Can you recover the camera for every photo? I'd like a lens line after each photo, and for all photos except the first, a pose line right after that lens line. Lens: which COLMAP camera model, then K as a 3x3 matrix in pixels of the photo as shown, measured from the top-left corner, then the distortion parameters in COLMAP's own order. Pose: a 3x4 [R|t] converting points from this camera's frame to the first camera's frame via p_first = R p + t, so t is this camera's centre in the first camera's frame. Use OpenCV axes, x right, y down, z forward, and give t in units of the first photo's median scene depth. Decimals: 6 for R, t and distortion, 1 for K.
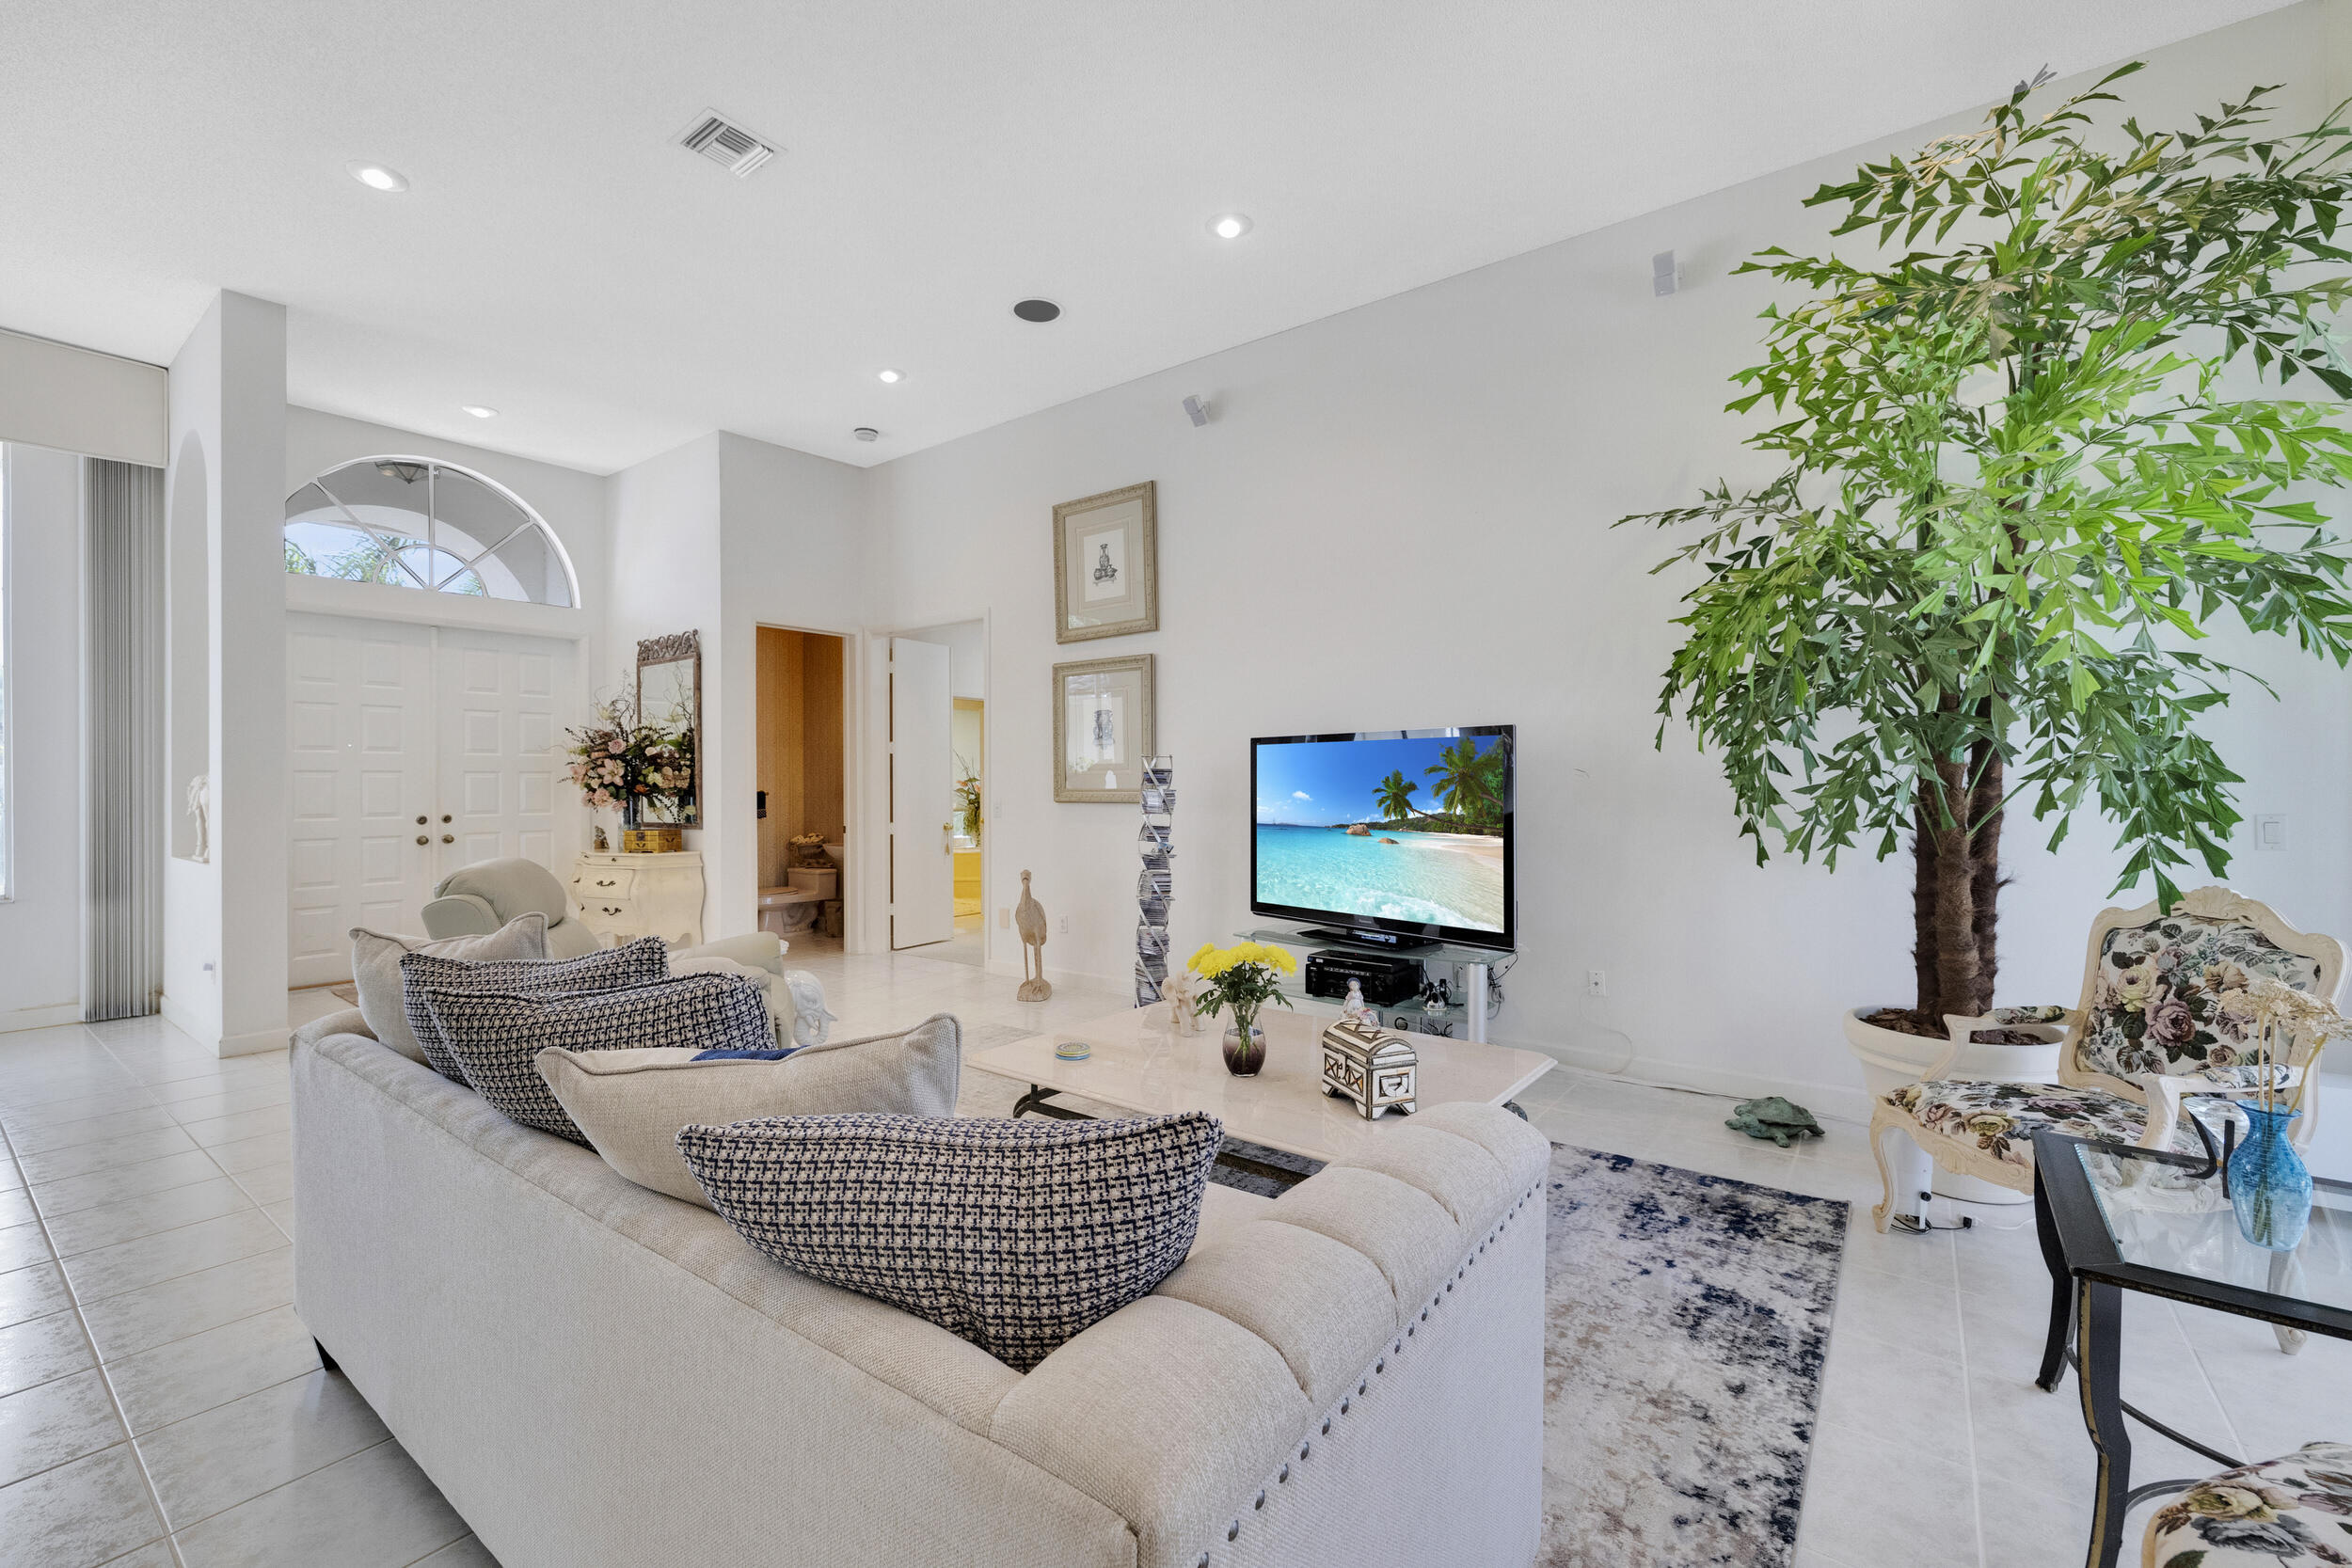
lens RADIAL K [[986.7, 0, 1176.0], [0, 986.7, 780.1], [0, 0, 1]] dist [0.000043, 0.000518]
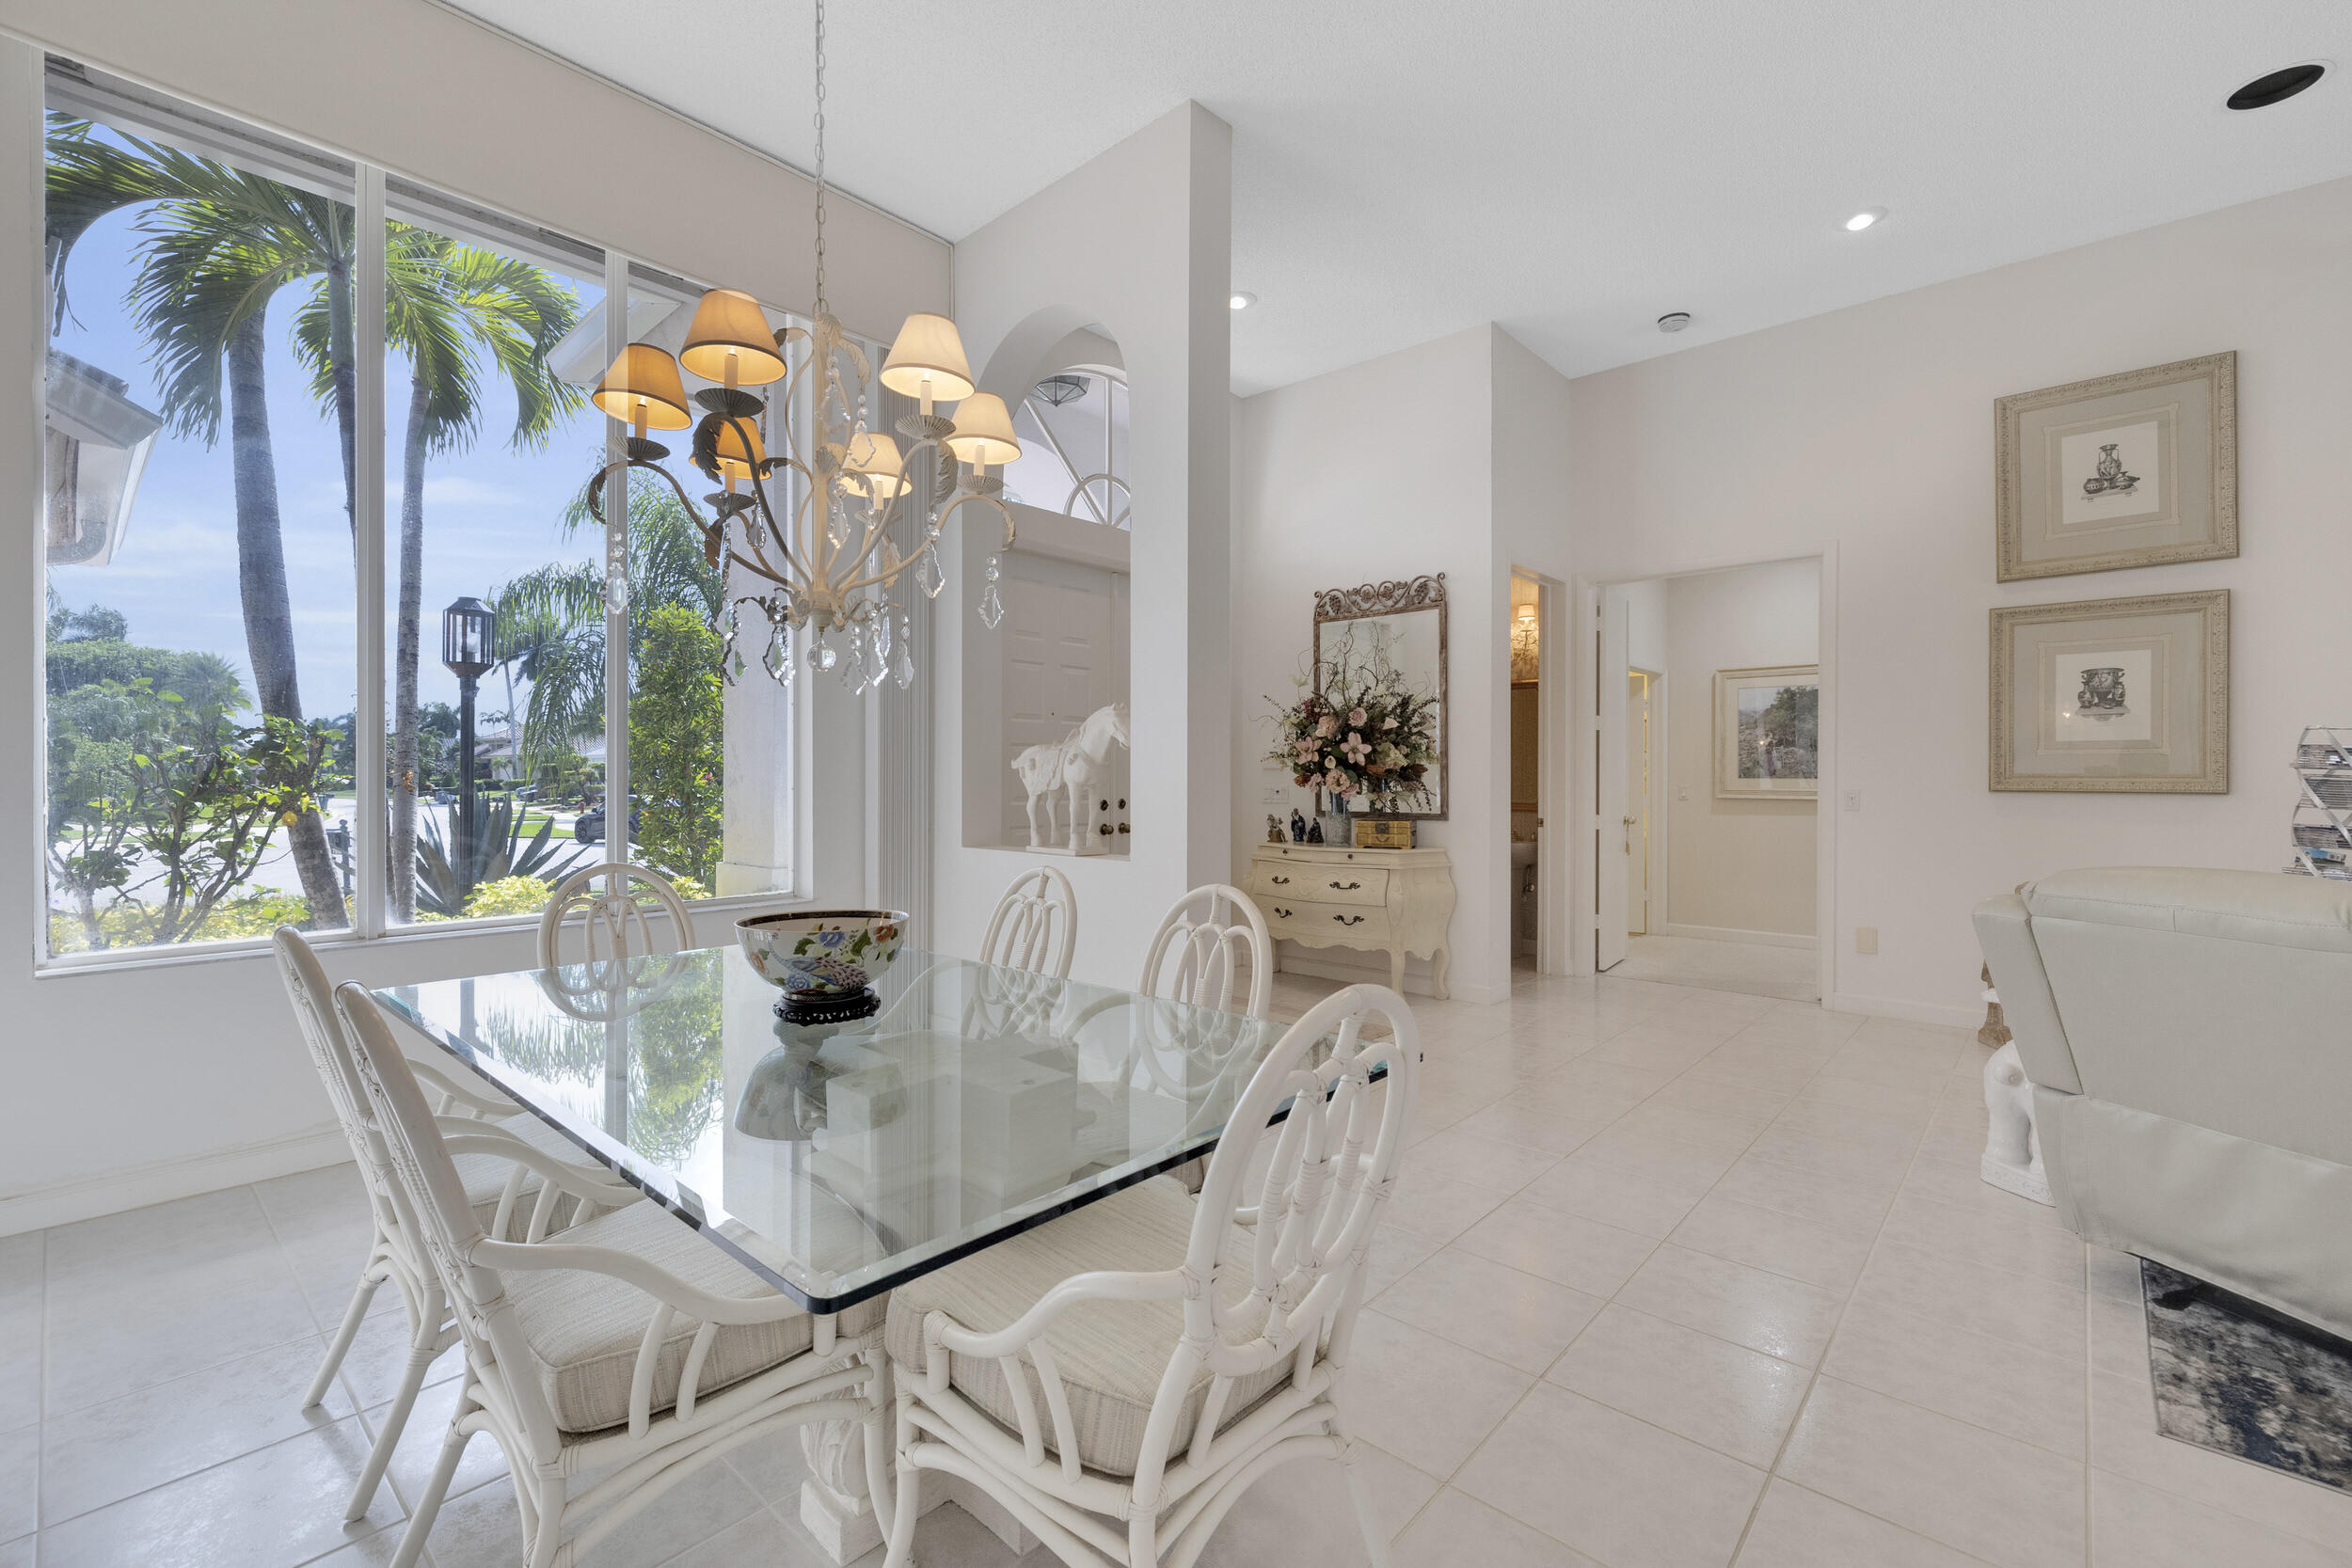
lens RADIAL K [[986.7, 0, 1184.6], [0, 986.7, 775.6], [0, 0, 1]] dist [0.000043, 0.000518]
pose [[0.994846, 0.010322, -0.100873, -0.666431], [-0.009846, 0.999938, 0.005213, 0.011642], [0.100921, -0.004193, 0.994886, 0.187875]]
